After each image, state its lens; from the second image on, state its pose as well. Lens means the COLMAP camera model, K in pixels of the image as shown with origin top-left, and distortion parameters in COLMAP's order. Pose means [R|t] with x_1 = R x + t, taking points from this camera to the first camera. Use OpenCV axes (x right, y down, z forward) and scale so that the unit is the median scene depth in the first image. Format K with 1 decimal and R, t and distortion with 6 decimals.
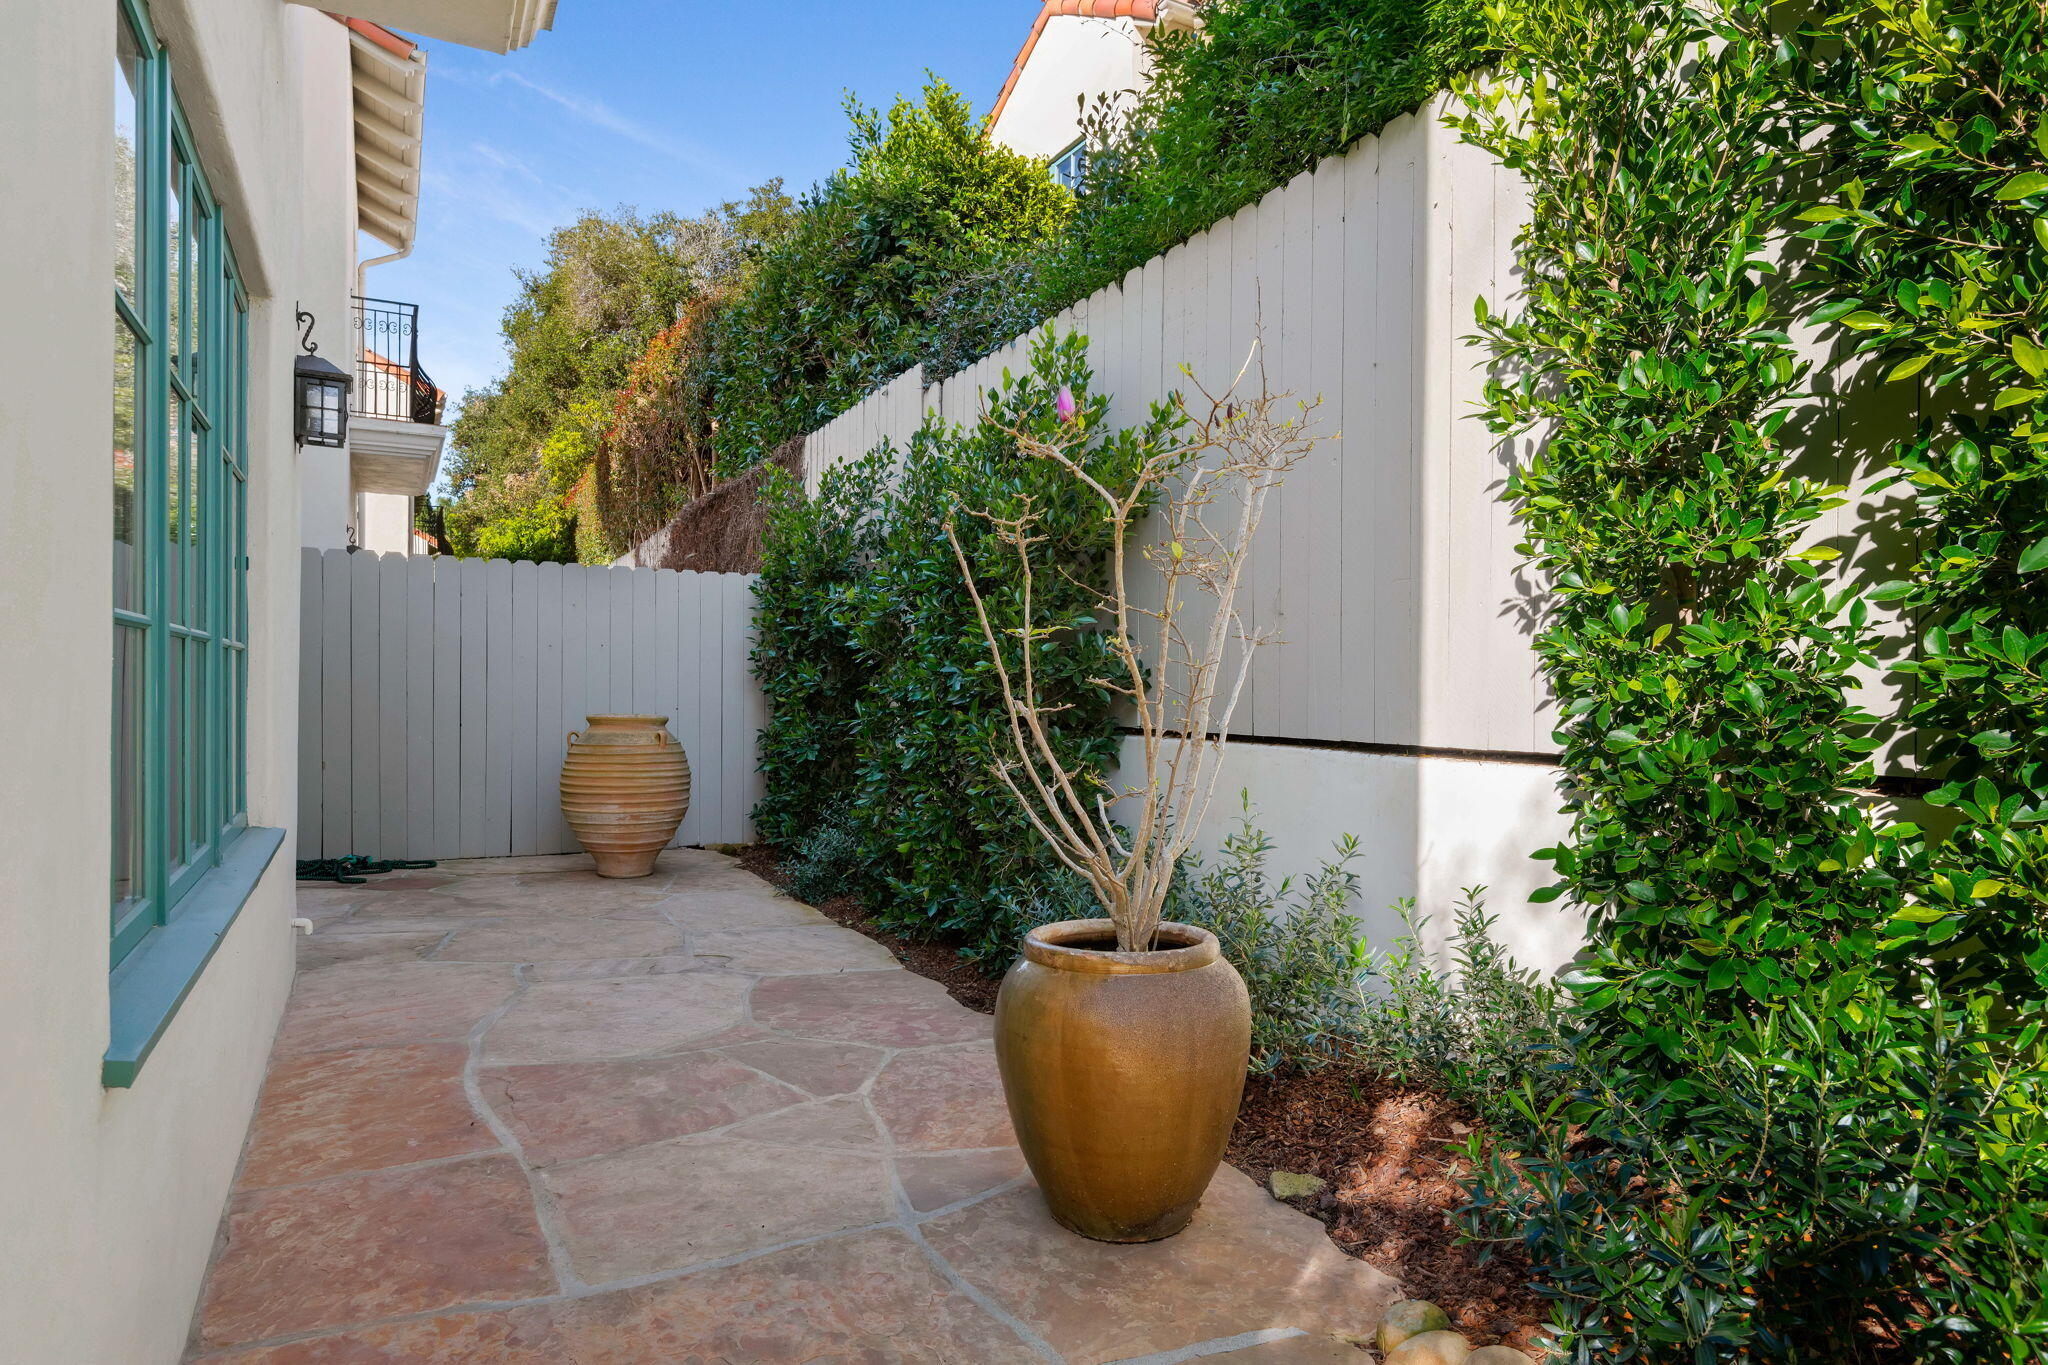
lens RADIAL K [[1115.8, 0, 1018.6], [0, 1115.8, 686.5], [0, 0, 1]] dist [-0.004699, -0.000970]
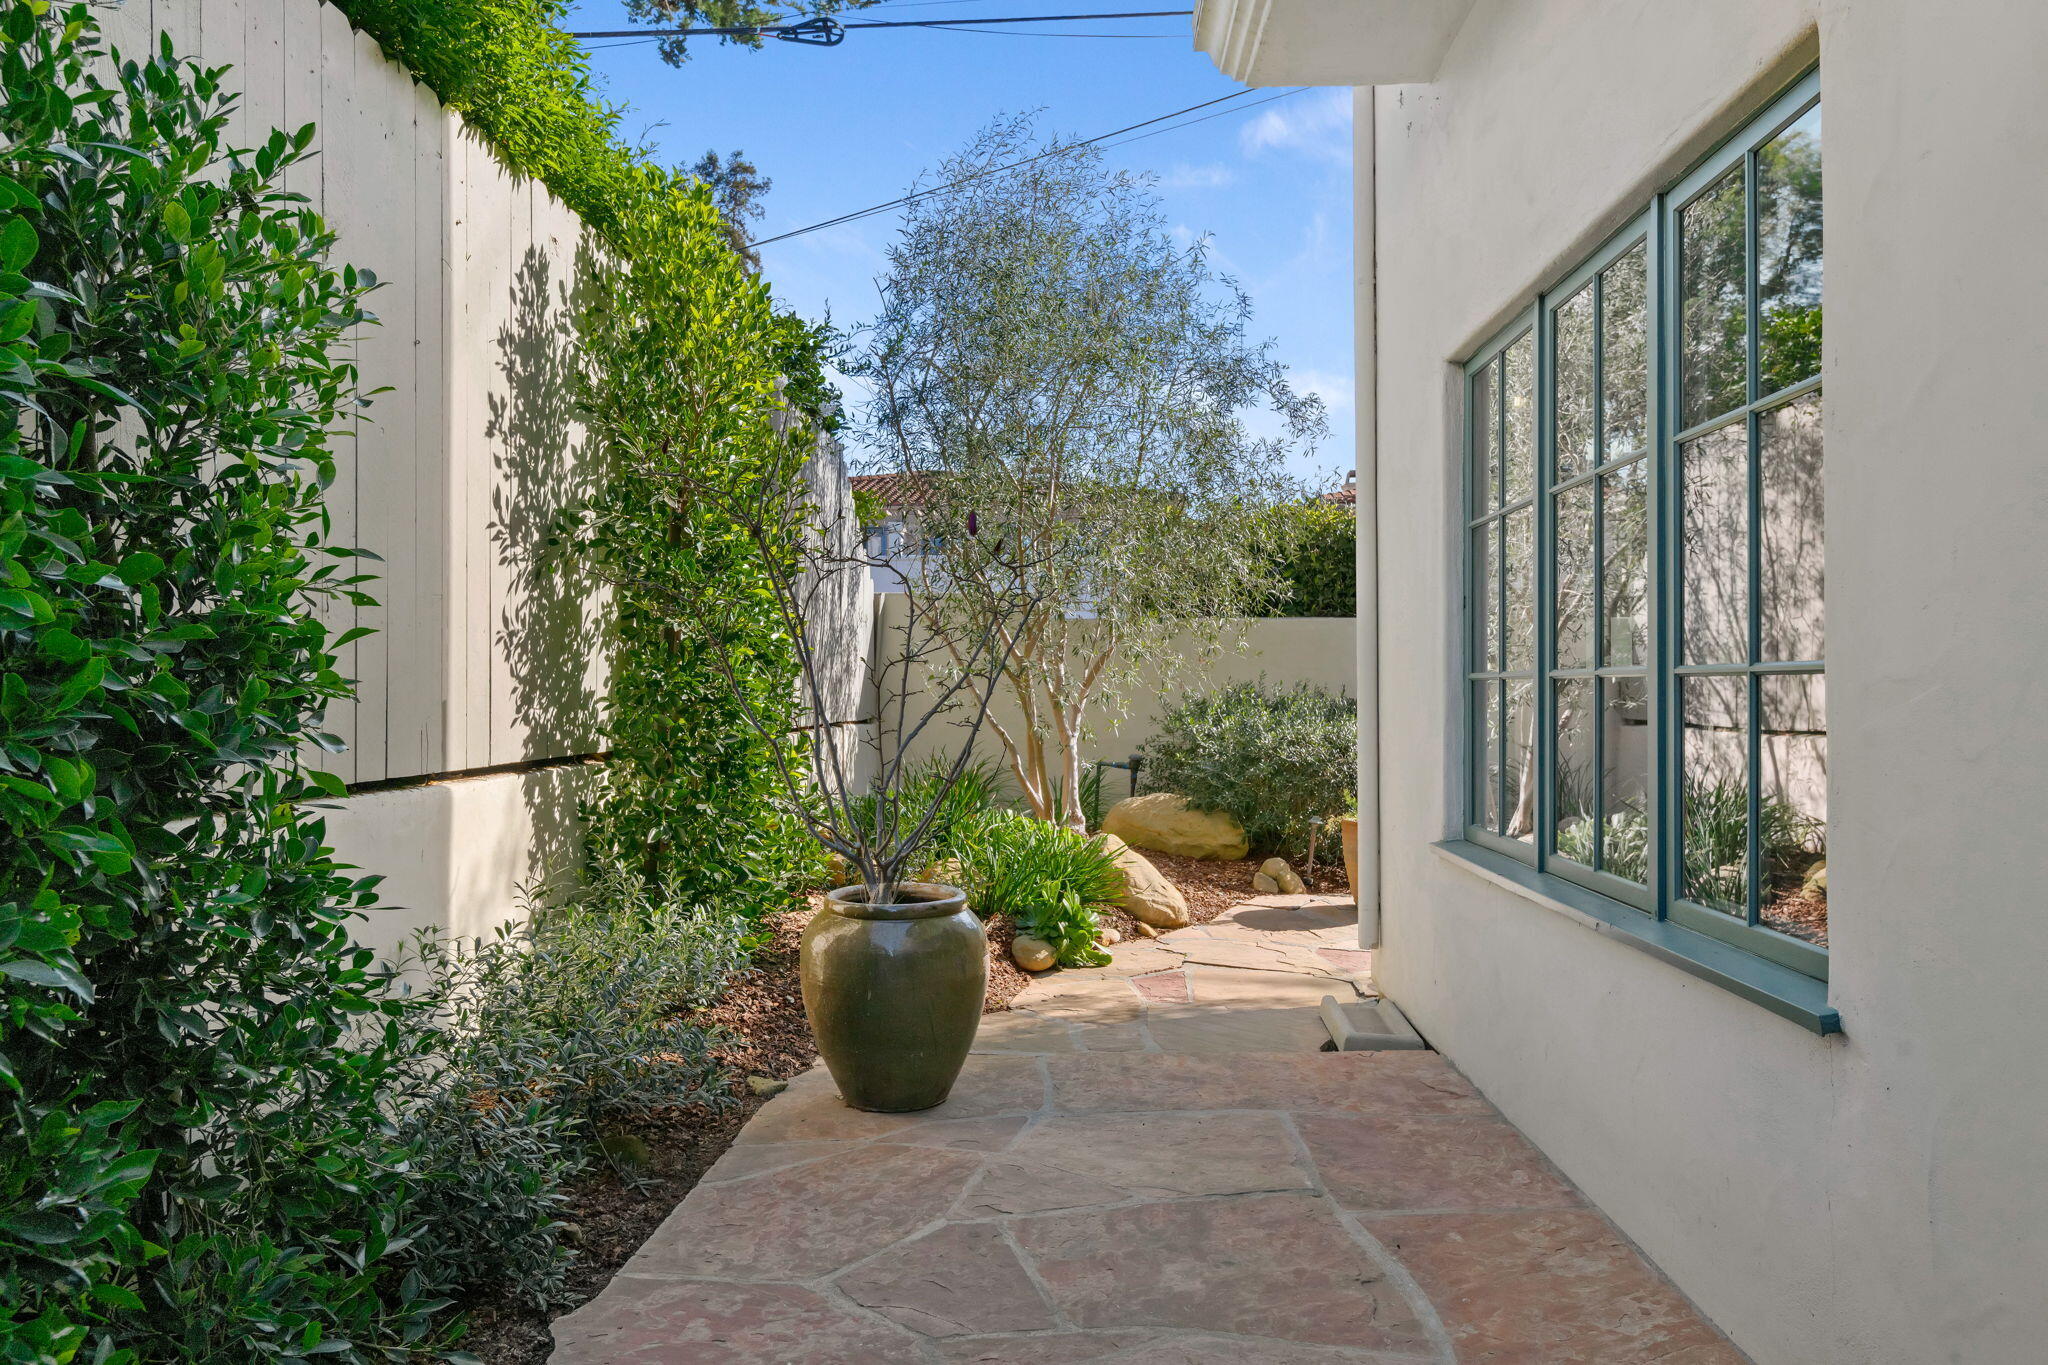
lens RADIAL K [[1363.7, 0, 1023.1], [0, 1363.7, 681.8], [0, 0, 1]] dist [0.001917, -0.012726]
pose [[-0.847335, 0.001550, 0.531056, -0.770701], [0.001226, 0.999999, -0.000963, -0.025151], [-0.531057, -0.000165, -0.847336, 1.951623]]
